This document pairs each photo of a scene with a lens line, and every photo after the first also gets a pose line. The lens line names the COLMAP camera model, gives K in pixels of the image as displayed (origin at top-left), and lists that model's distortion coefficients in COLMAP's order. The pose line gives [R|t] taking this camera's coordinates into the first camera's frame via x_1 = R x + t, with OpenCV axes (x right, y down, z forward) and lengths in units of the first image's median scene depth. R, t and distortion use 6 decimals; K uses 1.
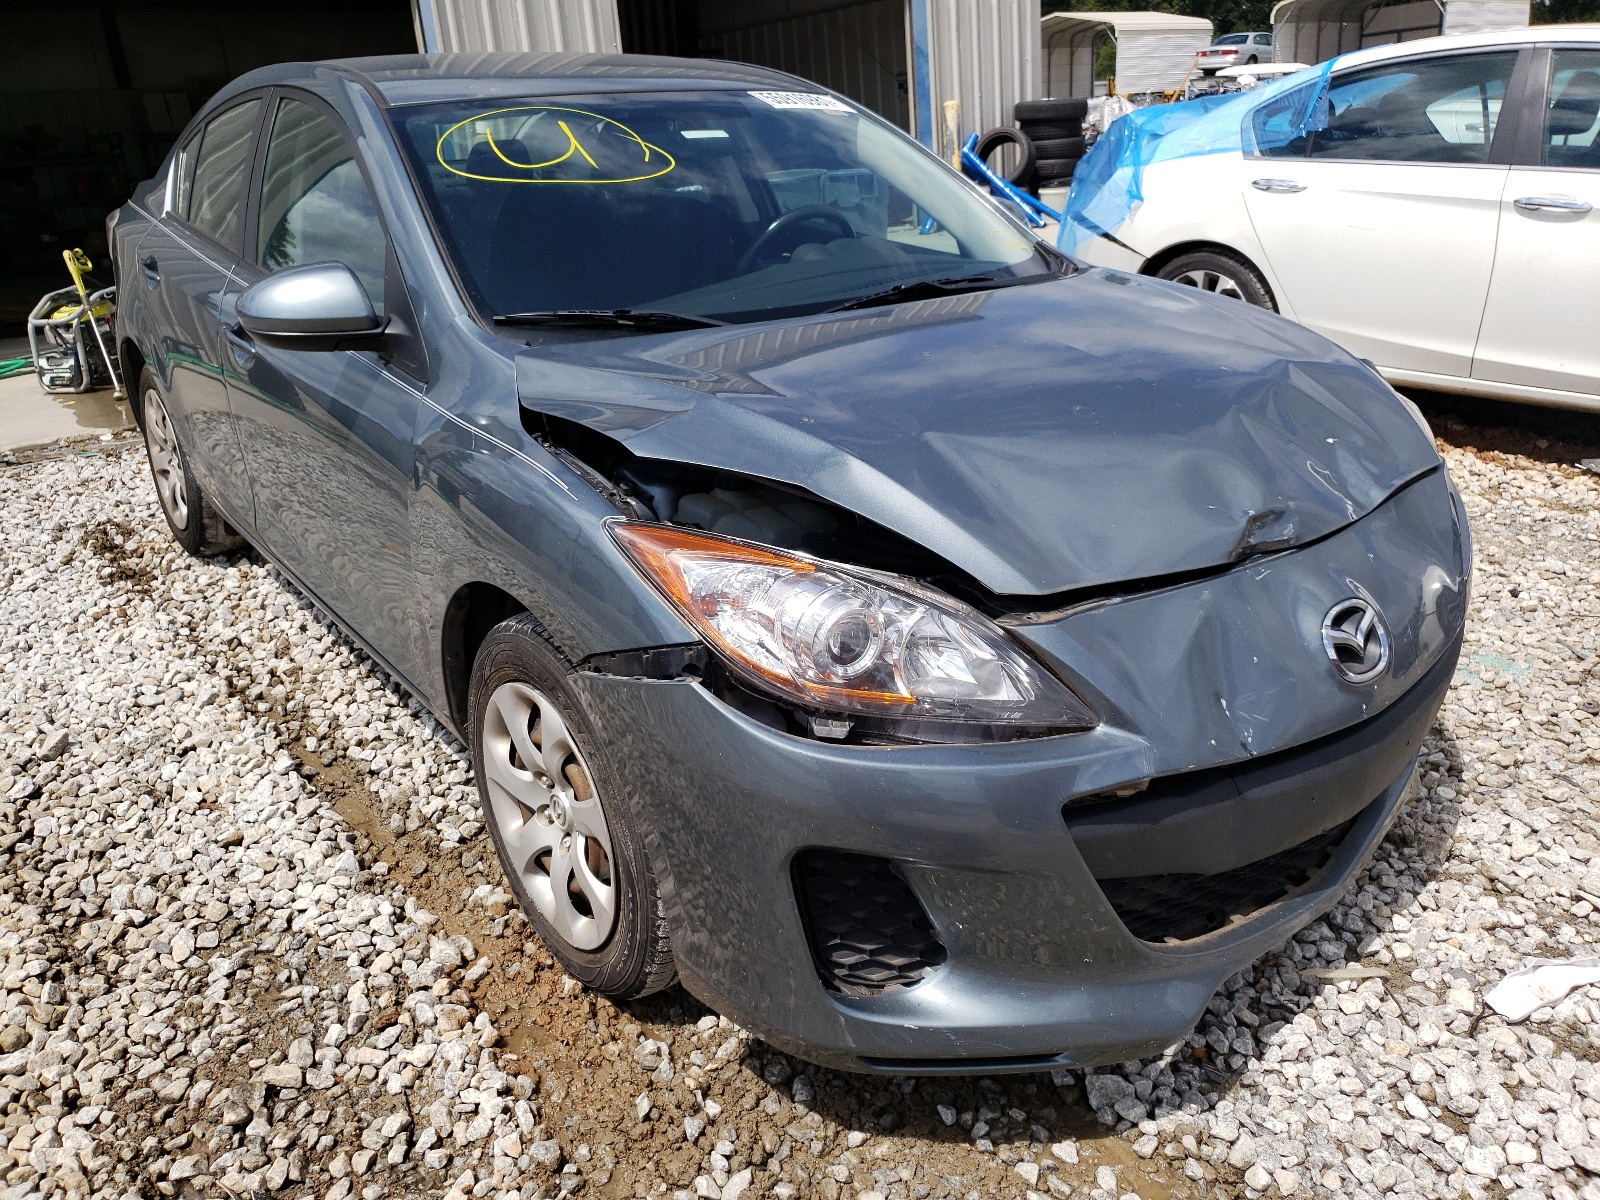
lens RADIAL K [[1299.7, 0, 852.5], [0, 1299.7, 449.1], [0, 0, 1]] dist [-0.009024, 0.043600]
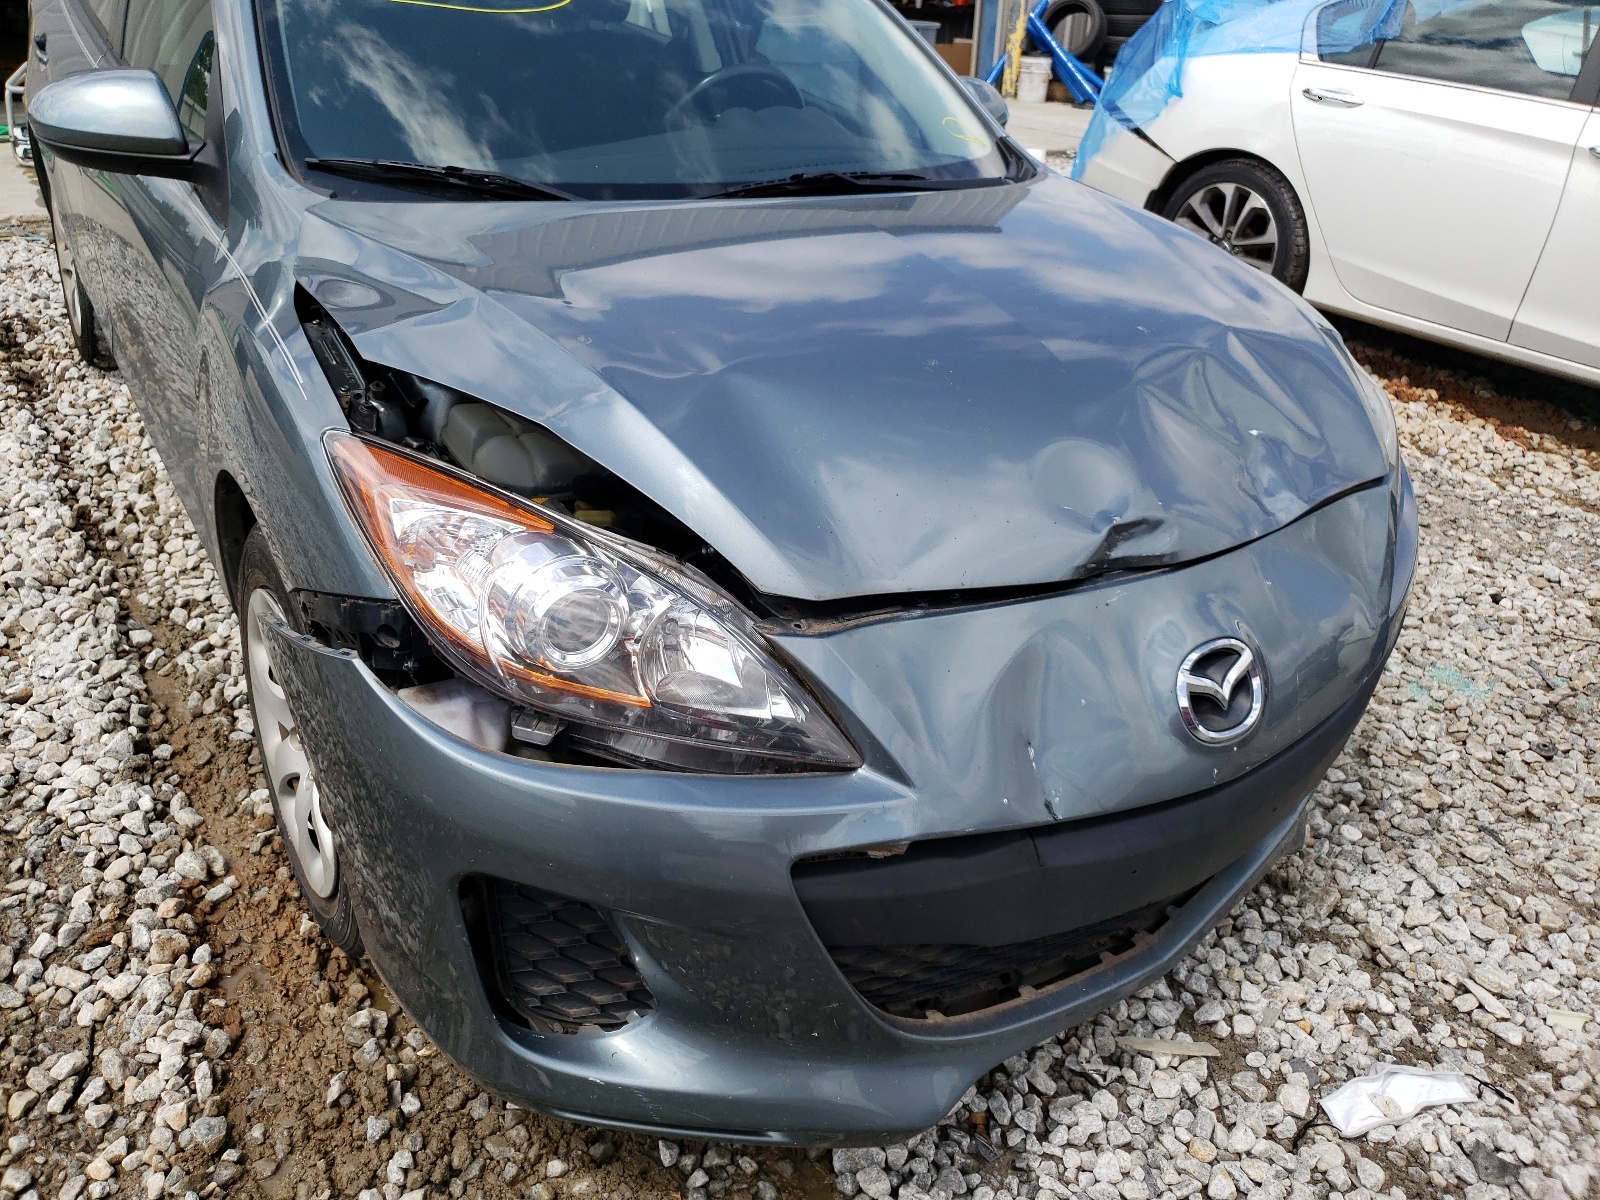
lens RADIAL K [[1299.7, 0, 852.5], [0, 1299.7, 449.1], [0, 0, 1]] dist [-0.009024, 0.043600]
pose [[0.991282, 0.126537, -0.036713, 0.139630], [-0.121738, 0.986212, 0.112095, -0.054629], [0.050391, -0.106649, 0.993019, 0.159930]]
